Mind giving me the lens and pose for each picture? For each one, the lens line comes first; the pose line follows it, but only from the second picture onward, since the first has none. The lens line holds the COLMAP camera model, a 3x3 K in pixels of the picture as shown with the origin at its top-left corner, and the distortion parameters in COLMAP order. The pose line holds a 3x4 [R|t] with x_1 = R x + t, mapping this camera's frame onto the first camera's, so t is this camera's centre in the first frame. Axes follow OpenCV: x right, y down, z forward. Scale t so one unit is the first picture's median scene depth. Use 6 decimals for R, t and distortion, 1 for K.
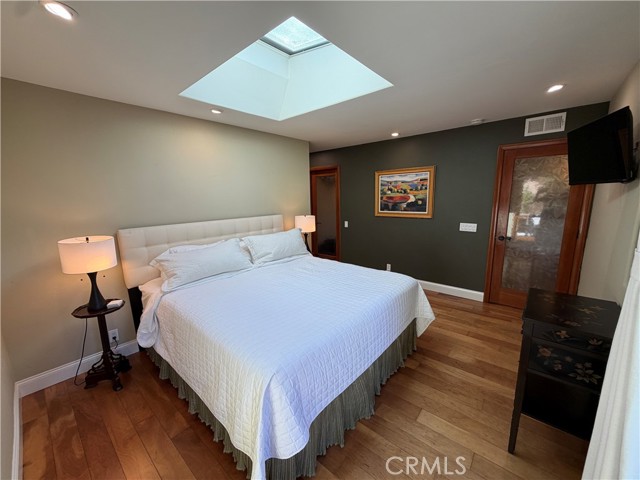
lens RADIAL K [[256.5, 0, 316.9], [0, 256.5, 240.6], [0, 0, 1]] dist [0.001198, 0.000380]
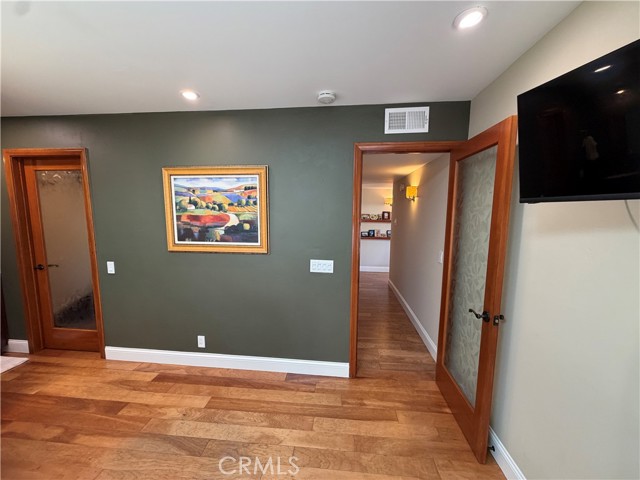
lens RADIAL K [[256.5, 0, 318.3], [0, 256.5, 243.4], [0, 0, 1]] dist [0.001198, 0.000380]
pose [[0.813399, -0.040300, 0.580309, 0.195495], [0.075148, 0.996518, -0.036129, -0.078320], [-0.576832, 0.072996, 0.813595, 0.438229]]
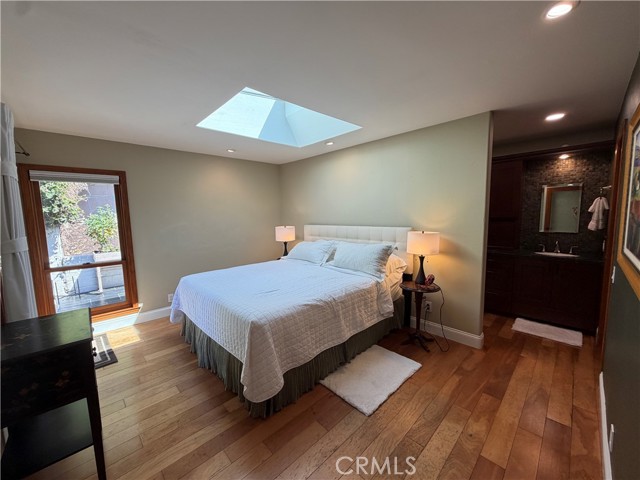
lens RADIAL K [[256.5, 0, 321.3], [0, 256.5, 241.4], [0, 0, 1]] dist [0.001198, 0.000380]
pose [[-0.079640, 0.132305, -0.988004, 0.657977], [-0.155293, 0.977405, 0.143403, -0.125401], [0.984653, 0.164850, -0.057294, 0.737411]]
